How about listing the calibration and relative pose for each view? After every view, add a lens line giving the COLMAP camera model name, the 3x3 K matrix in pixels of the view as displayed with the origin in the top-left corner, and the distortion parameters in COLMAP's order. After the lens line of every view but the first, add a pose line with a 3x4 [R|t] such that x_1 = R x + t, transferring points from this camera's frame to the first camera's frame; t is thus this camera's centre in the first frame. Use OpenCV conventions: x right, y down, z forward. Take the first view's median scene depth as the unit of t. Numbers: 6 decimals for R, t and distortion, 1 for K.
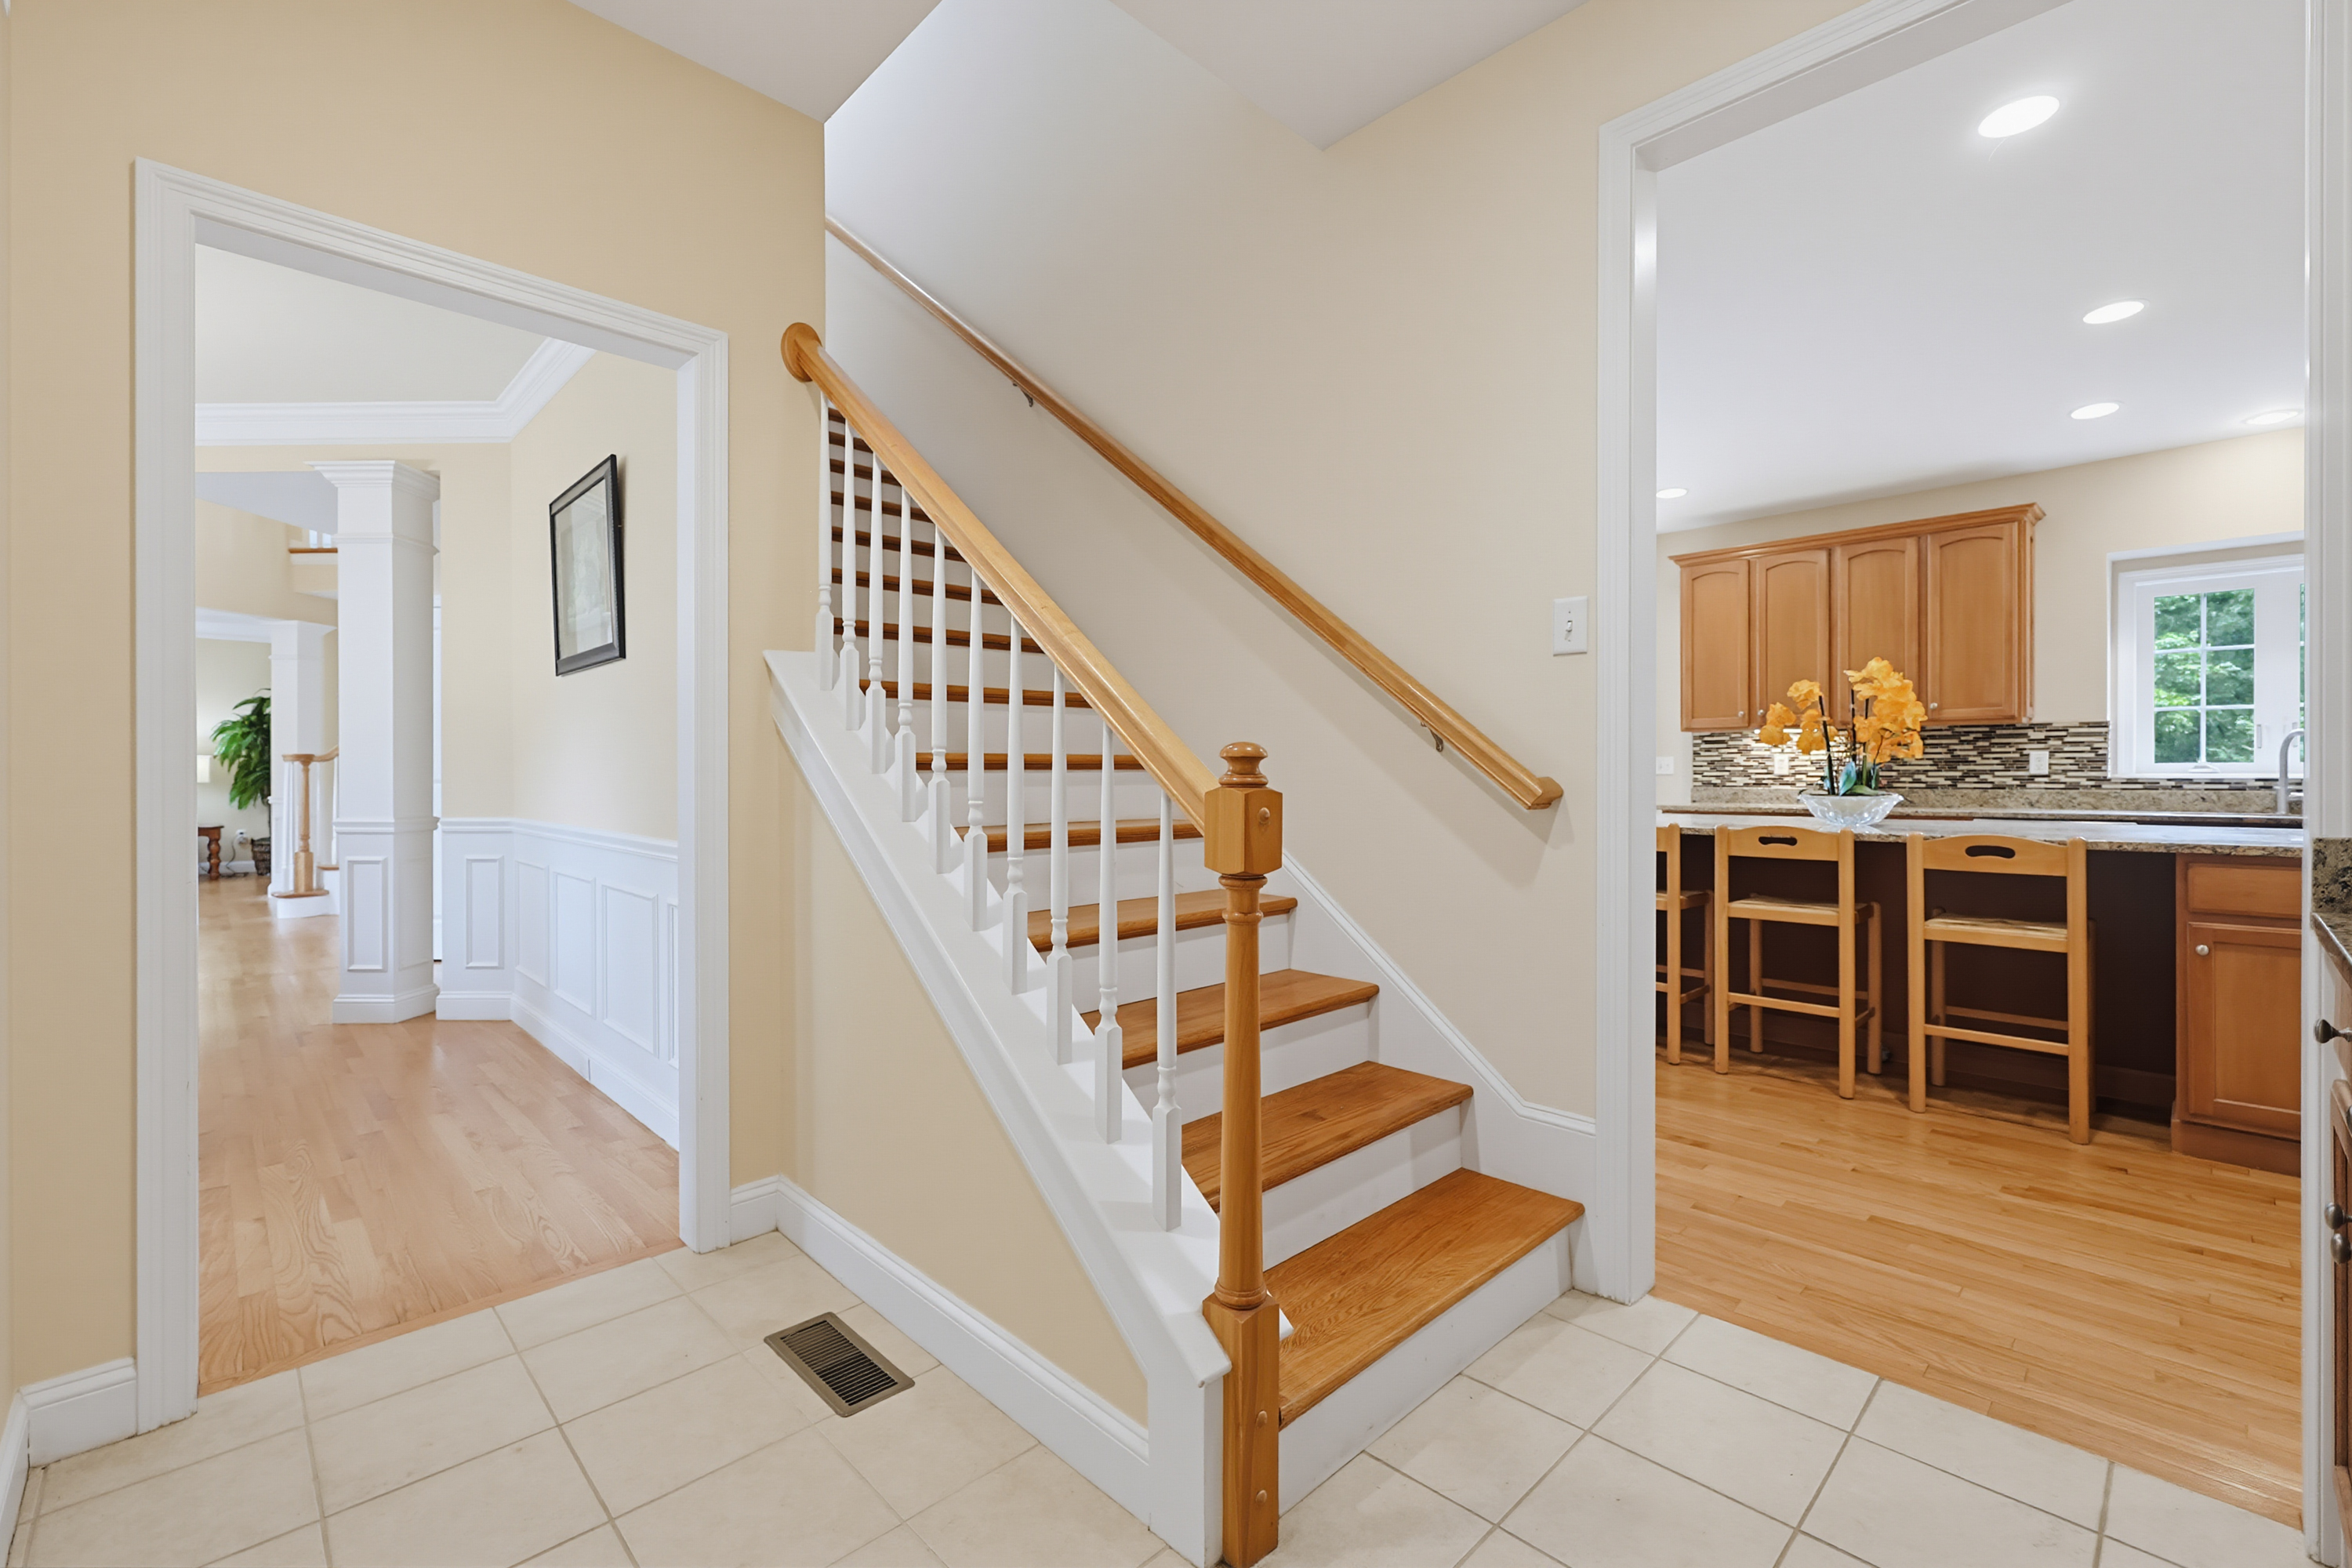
lens RADIAL K [[996.5, 0, 1181.5], [0, 996.5, 773.2], [0, 0, 1]] dist [-0.001564, 0.000501]
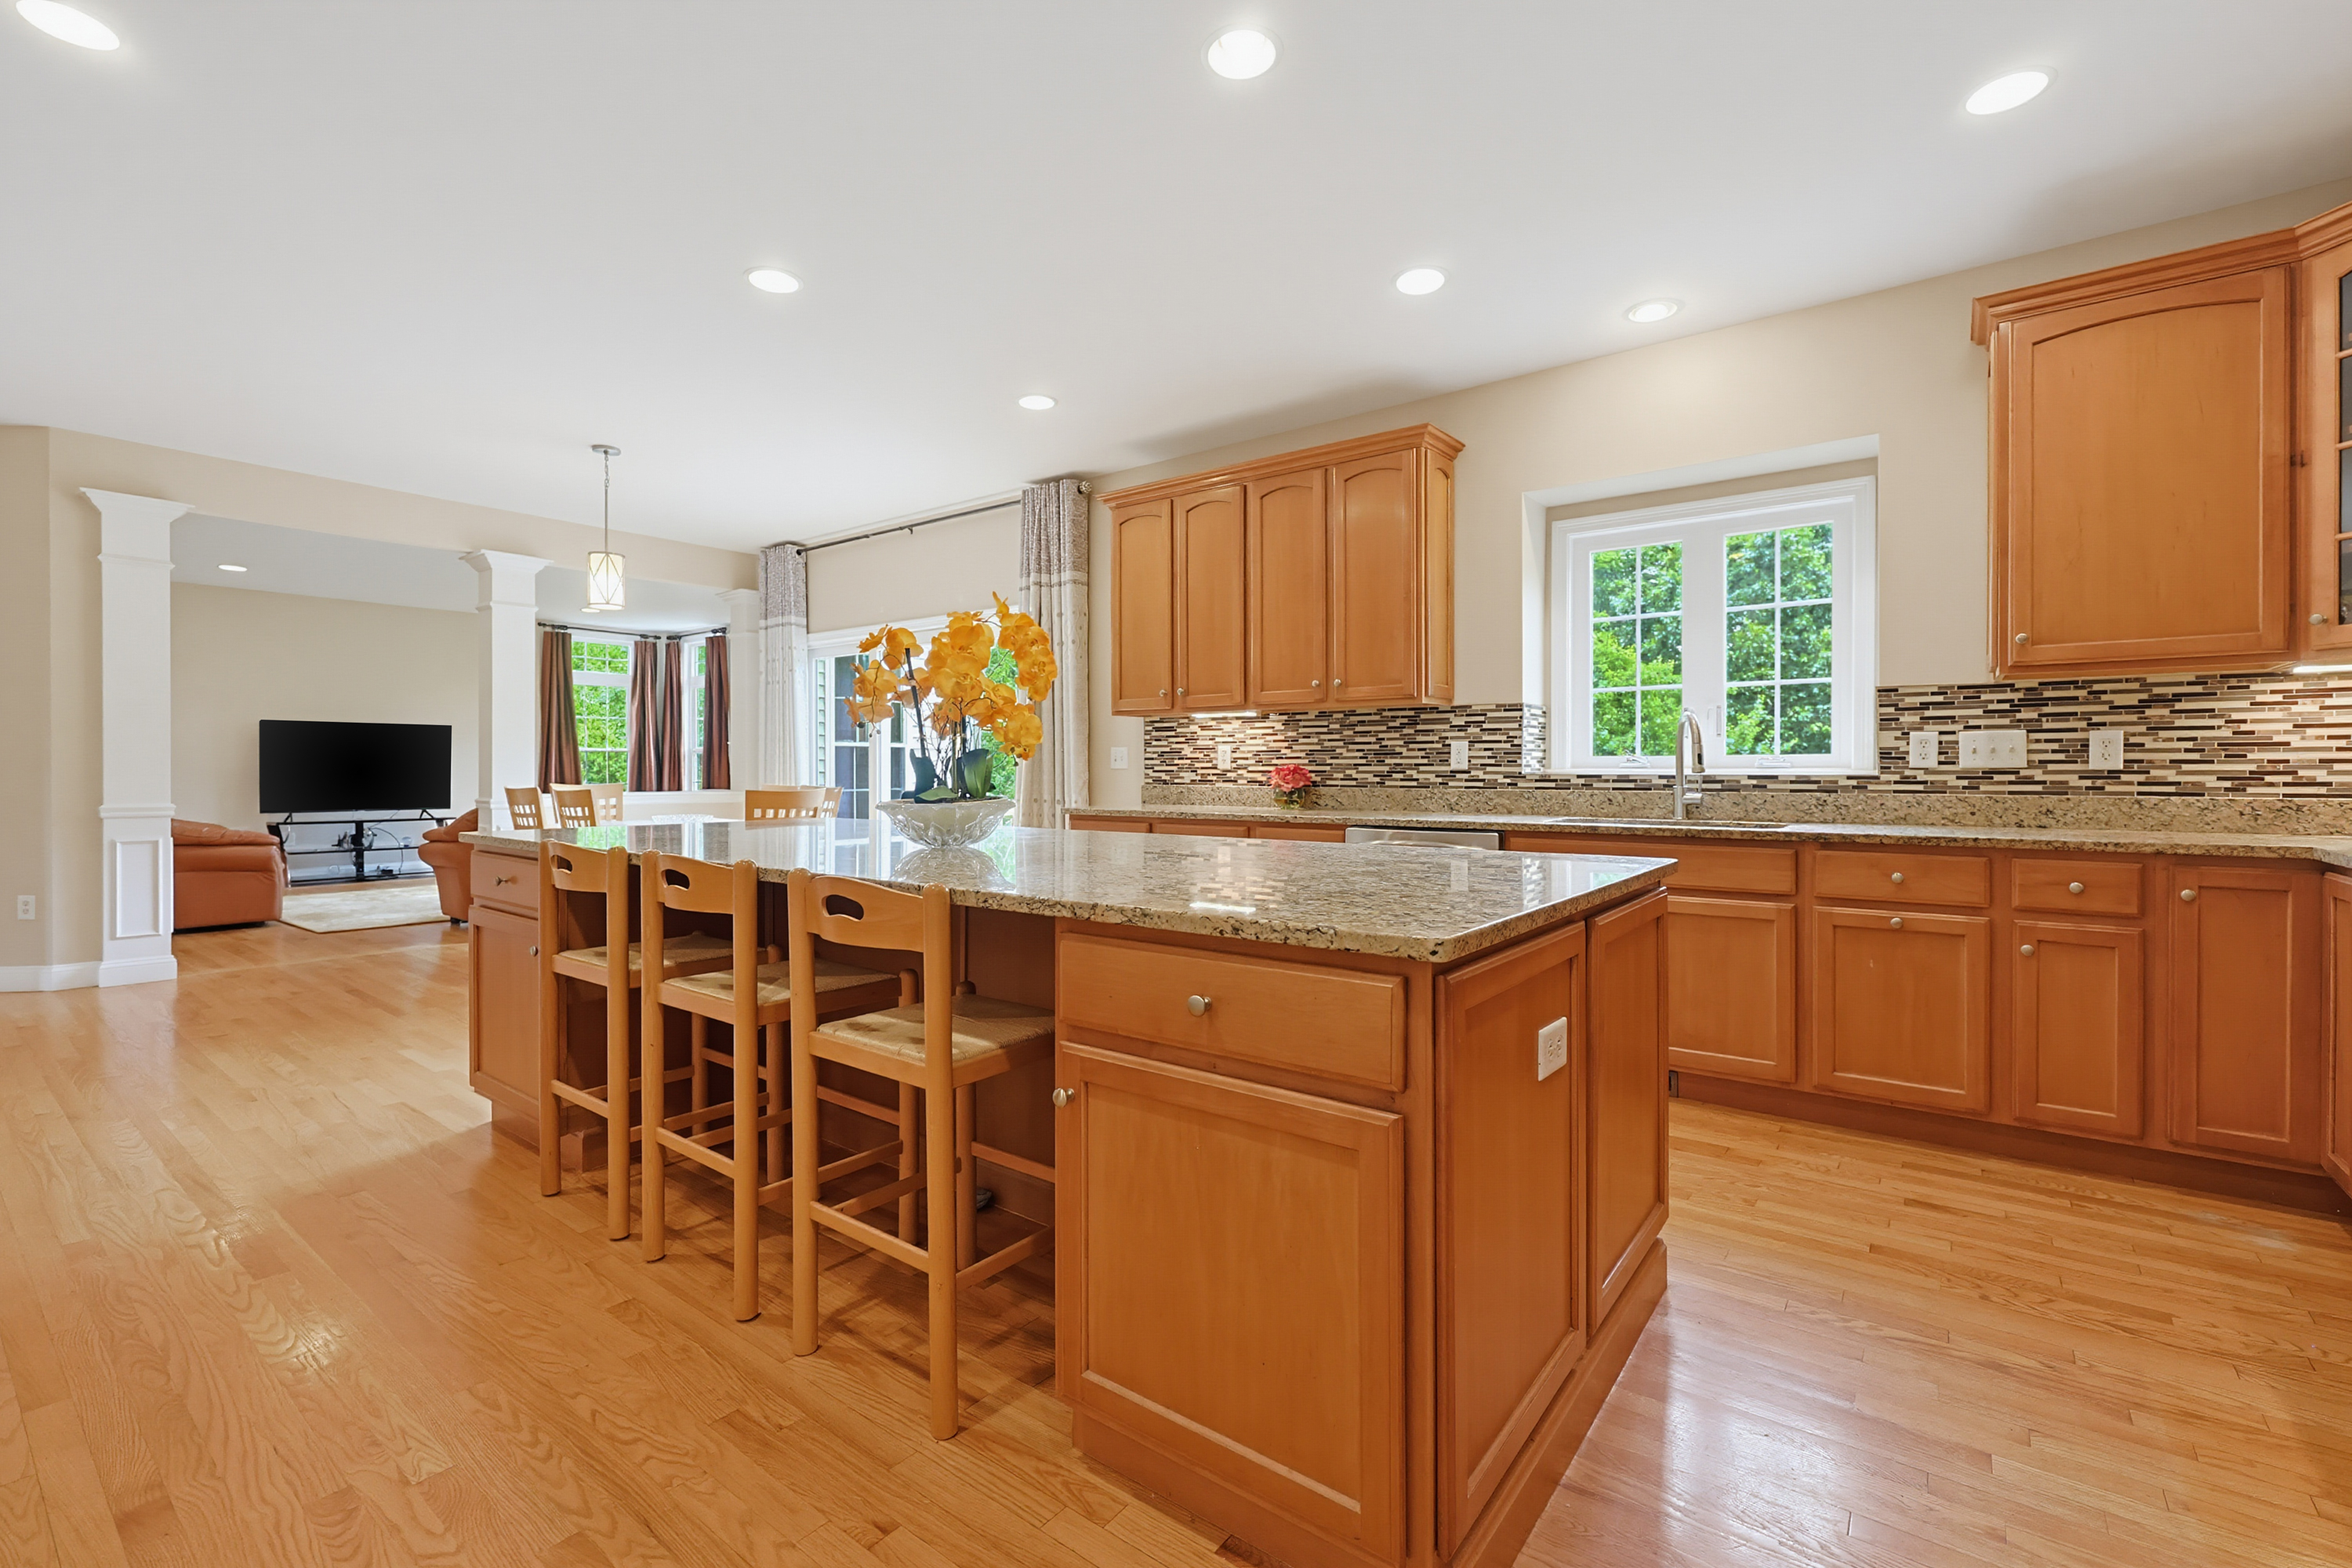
lens RADIAL K [[996.5, 0, 1181.5], [0, 996.5, 773.2], [0, 0, 1]] dist [-0.001564, 0.000501]
pose [[0.989574, 0.002082, 0.144011, 0.524424], [-0.002882, 0.999982, 0.005347, 0.000370], [-0.143997, -0.005706, 0.989562, 0.239199]]
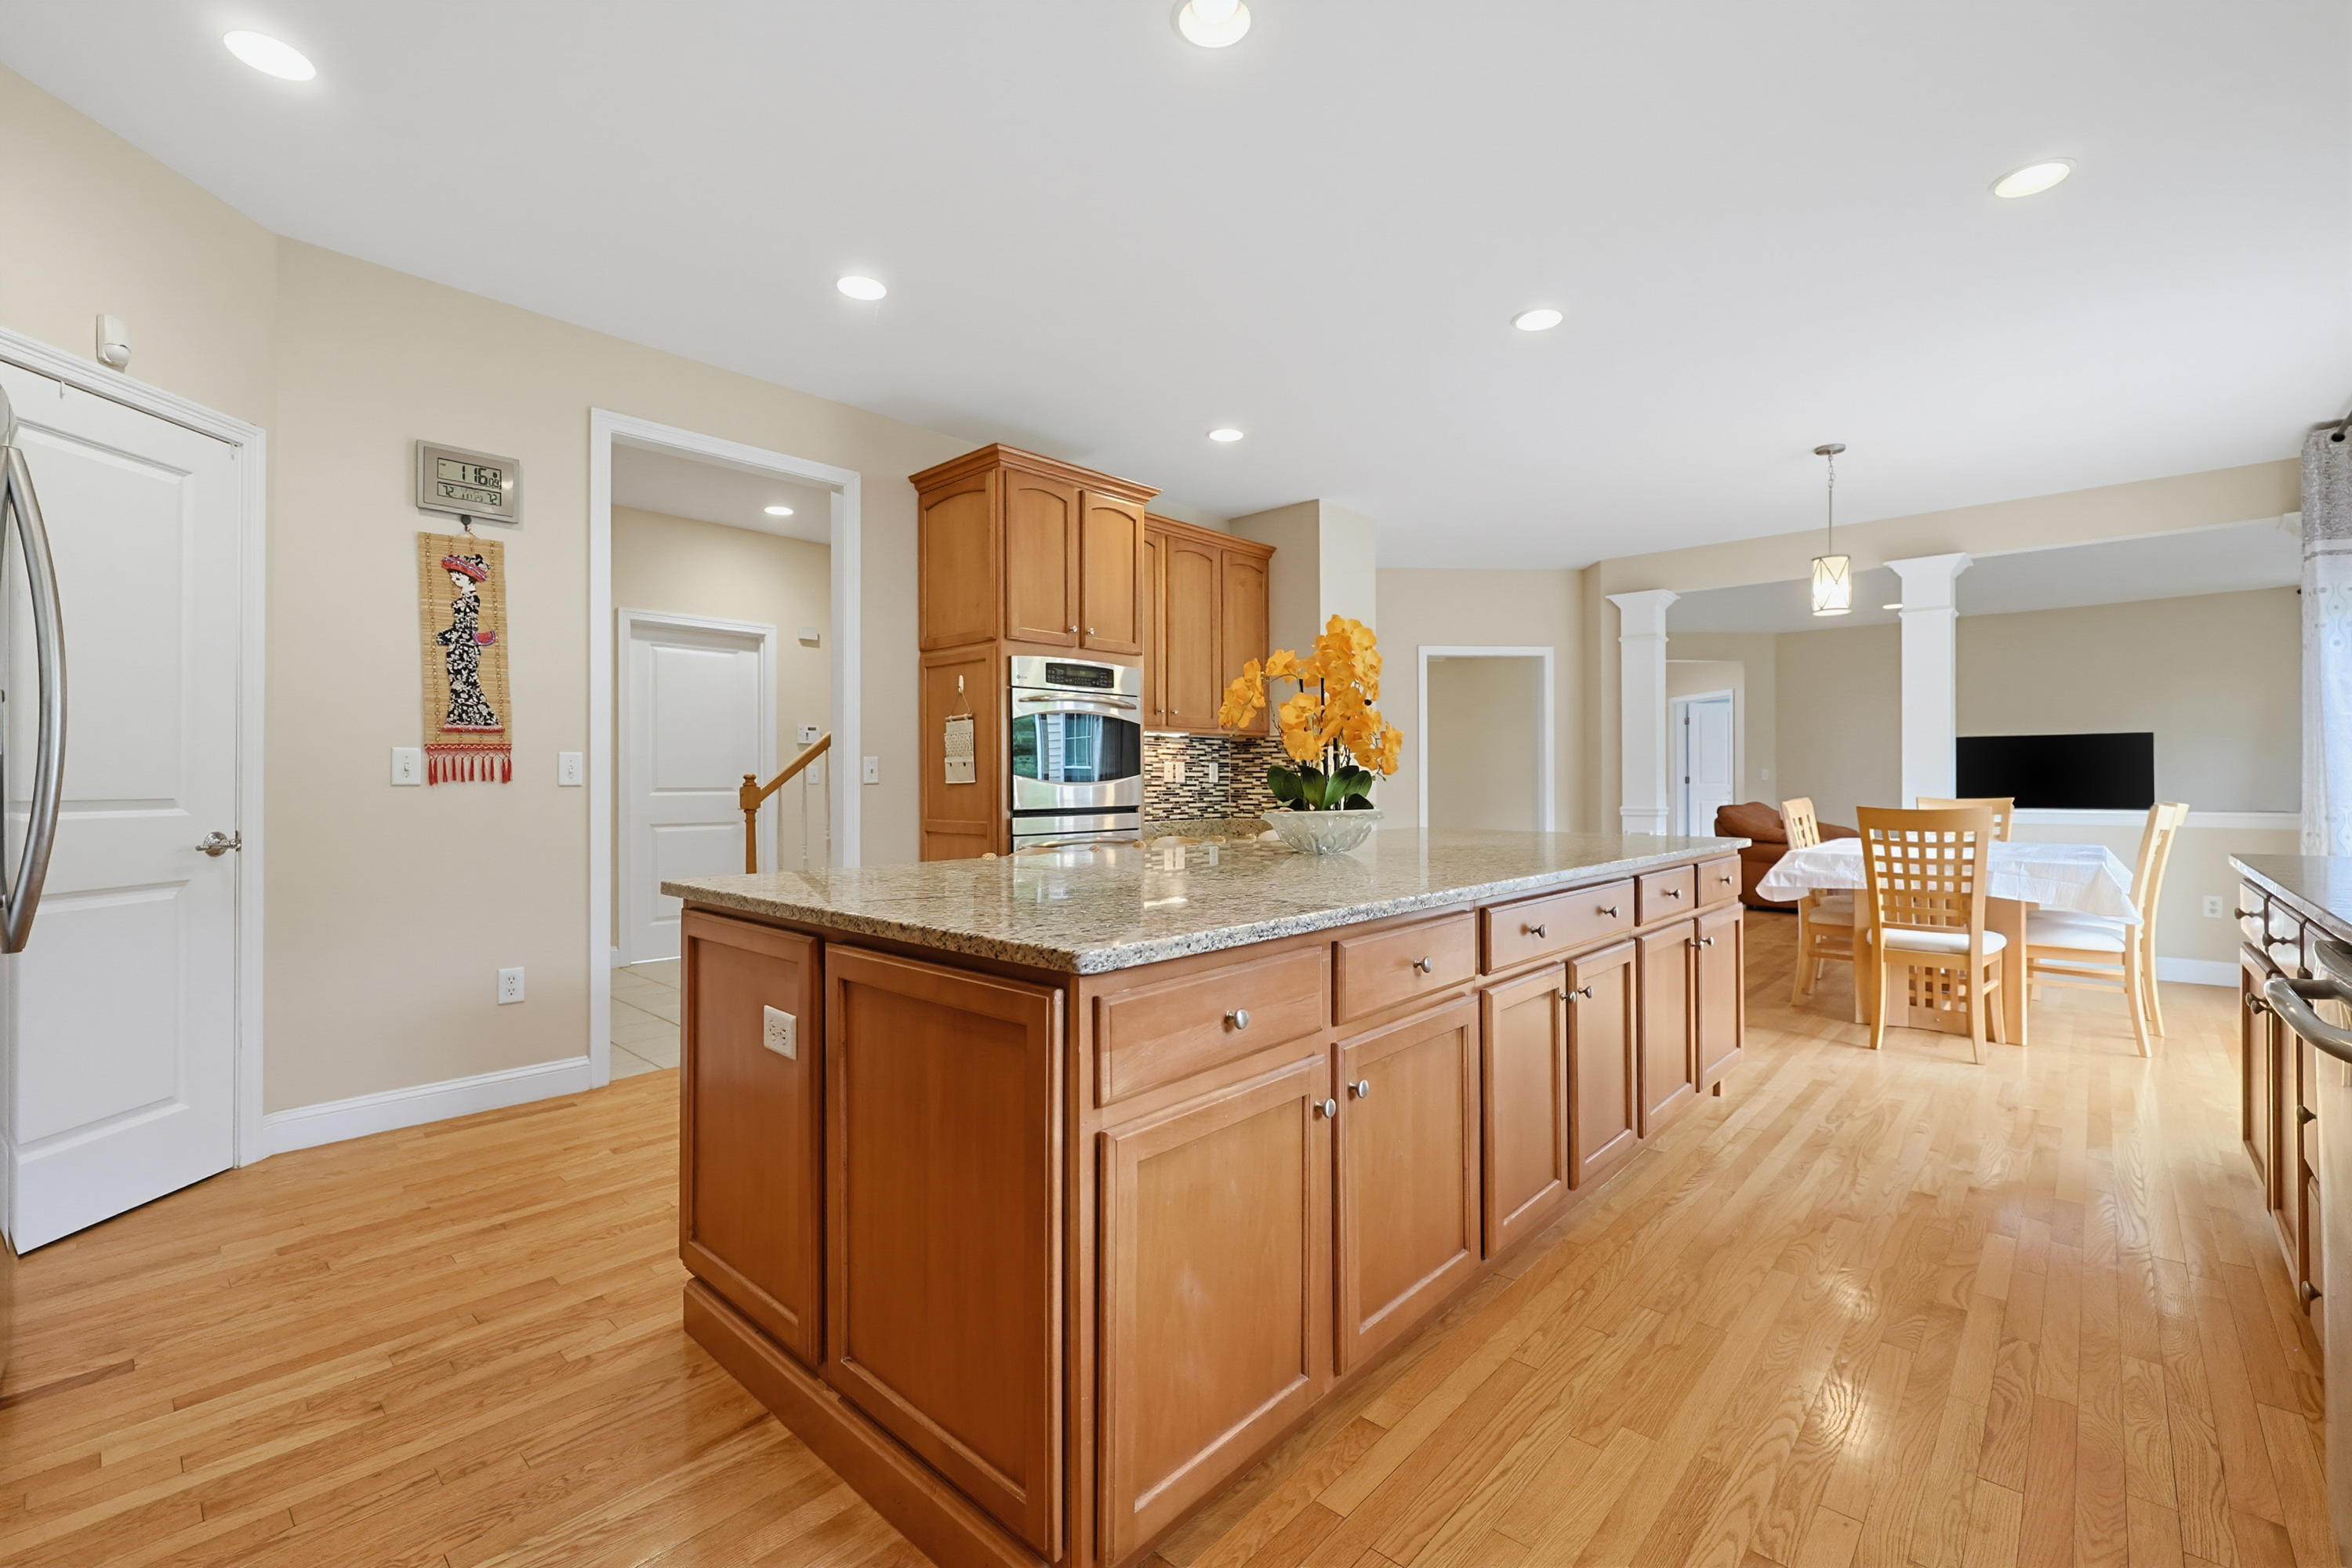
lens RADIAL K [[1000.5, 0, 1172.4], [0, 1000.5, 776.2], [0, 0, 1]] dist [0.001097, 0.000665]
pose [[0.053649, 0.000899, -0.998559, 1.017974], [-0.002477, 0.999997, 0.000767, -0.000770], [0.998557, 0.002432, 0.053651, 0.602009]]
